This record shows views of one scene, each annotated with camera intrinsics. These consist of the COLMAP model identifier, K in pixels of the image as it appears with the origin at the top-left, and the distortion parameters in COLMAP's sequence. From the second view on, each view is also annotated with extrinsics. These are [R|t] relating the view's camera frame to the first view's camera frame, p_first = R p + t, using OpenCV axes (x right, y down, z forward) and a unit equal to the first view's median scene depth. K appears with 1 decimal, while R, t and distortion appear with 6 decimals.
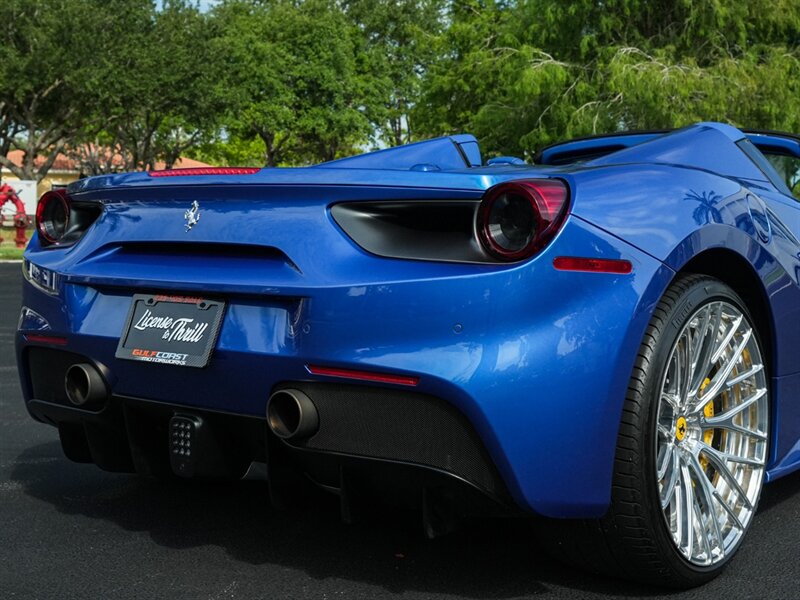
lens RADIAL K [[1139.0, 0, 460.9], [0, 1139.0, 300.4], [0, 0, 1]] dist [0.017853, -0.008846]
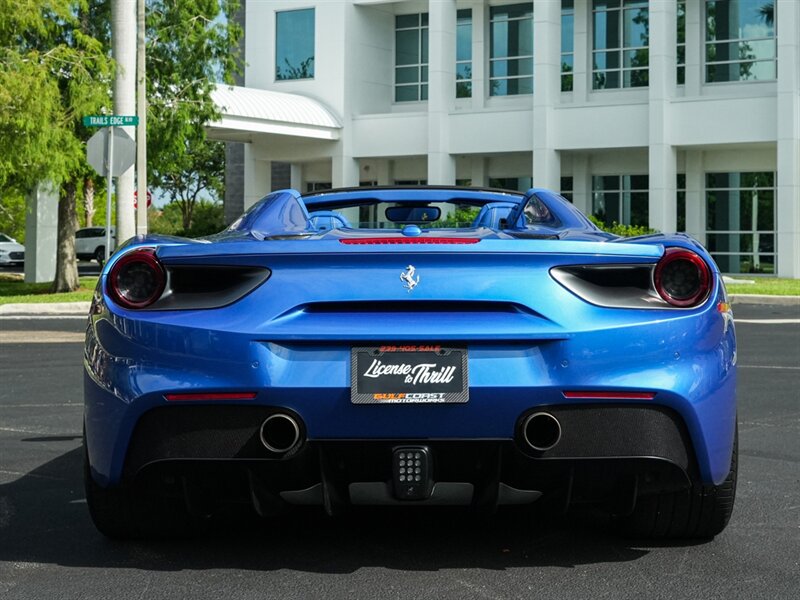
lens RADIAL K [[1391.5, 0, 400.0], [0, 1391.5, 300.0], [0, 0, 1]] dist [0.033028, 0.123841]
pose [[0.813792, -0.031188, 0.580318, -0.866761], [0.049821, 0.998627, -0.016197, -0.022820], [-0.579016, 0.042093, 0.814229, -0.138299]]
